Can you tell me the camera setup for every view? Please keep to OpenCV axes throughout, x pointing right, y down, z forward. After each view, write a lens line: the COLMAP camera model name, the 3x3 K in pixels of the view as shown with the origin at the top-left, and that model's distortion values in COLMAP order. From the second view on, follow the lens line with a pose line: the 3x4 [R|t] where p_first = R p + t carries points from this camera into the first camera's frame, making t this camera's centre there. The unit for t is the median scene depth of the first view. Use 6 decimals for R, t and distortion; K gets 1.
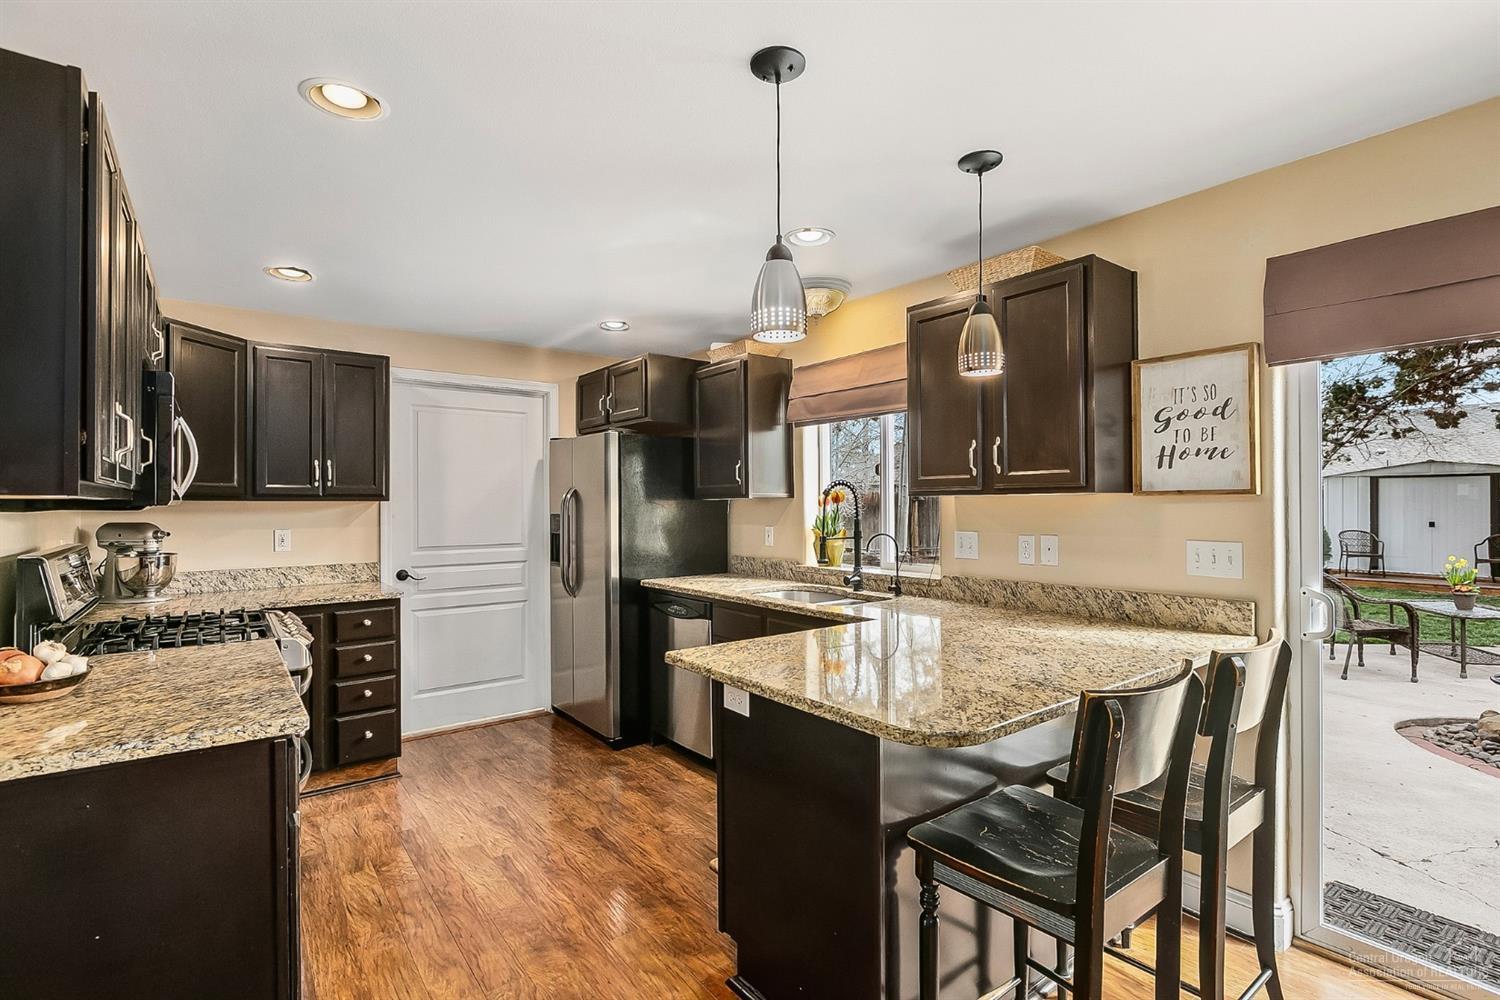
lens RADIAL K [[725.2, 0, 752.8], [0, 725.2, 499.1], [0, 0, 1]] dist [0.004280, 0.000303]
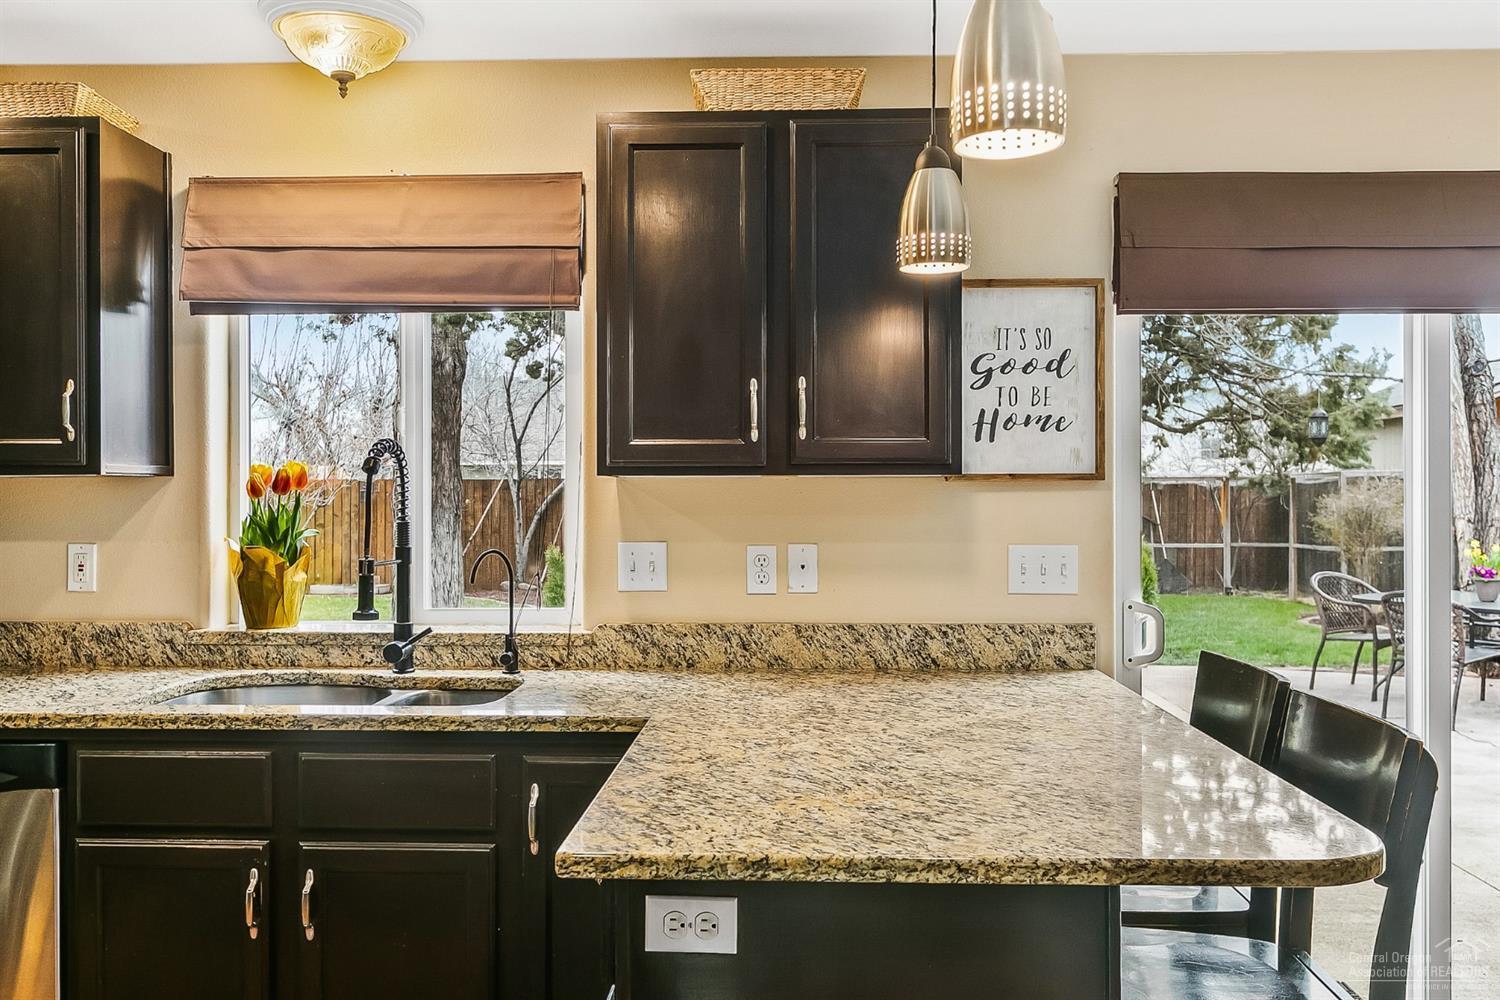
lens RADIAL K [[1283.0, 0, 752.7], [0, 1283.0, 491.1], [0, 0, 1]] dist [-0.002527, 0.005878]
pose [[0.629682, 0.008950, 0.776802, -0.467838], [-0.009077, 0.999950, -0.004163, 0.010616], [-0.776800, -0.004430, 0.629731, 0.363870]]
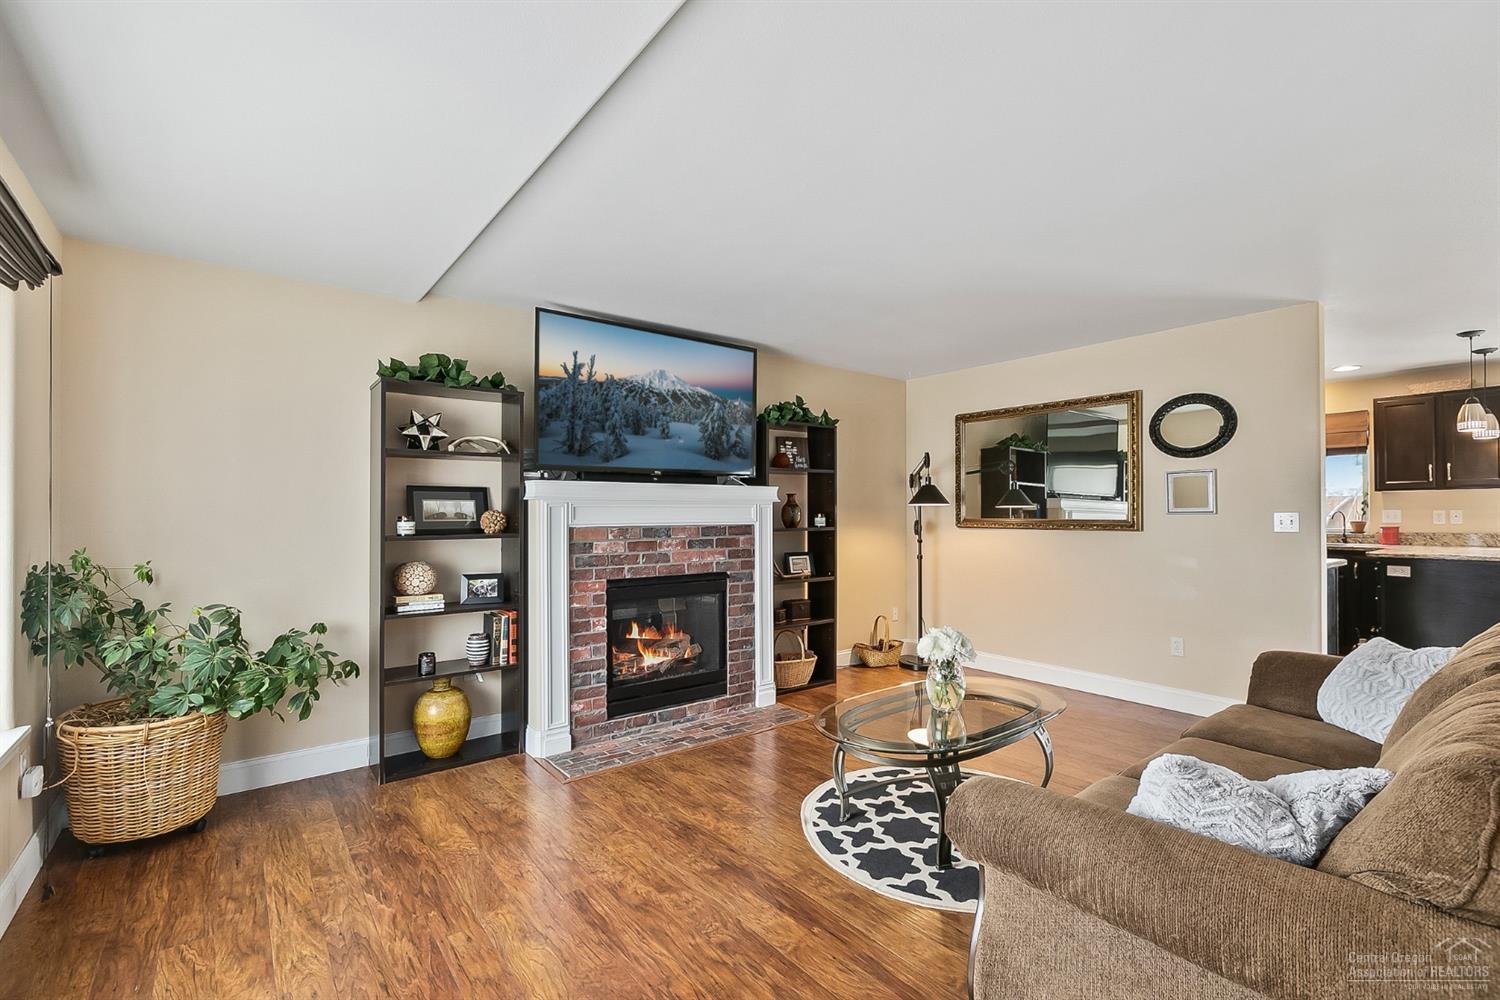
lens RADIAL K [[671.6, 0, 750.6], [0, 671.6, 508.0], [0, 0, 1]] dist [0.003962, 0.000103]
pose [[0.999776, 0.006000, 0.020320, -1.737915], [-0.005947, 0.999979, -0.002684, 0.064885], [-0.020336, 0.002562, 0.999790, -0.957498]]
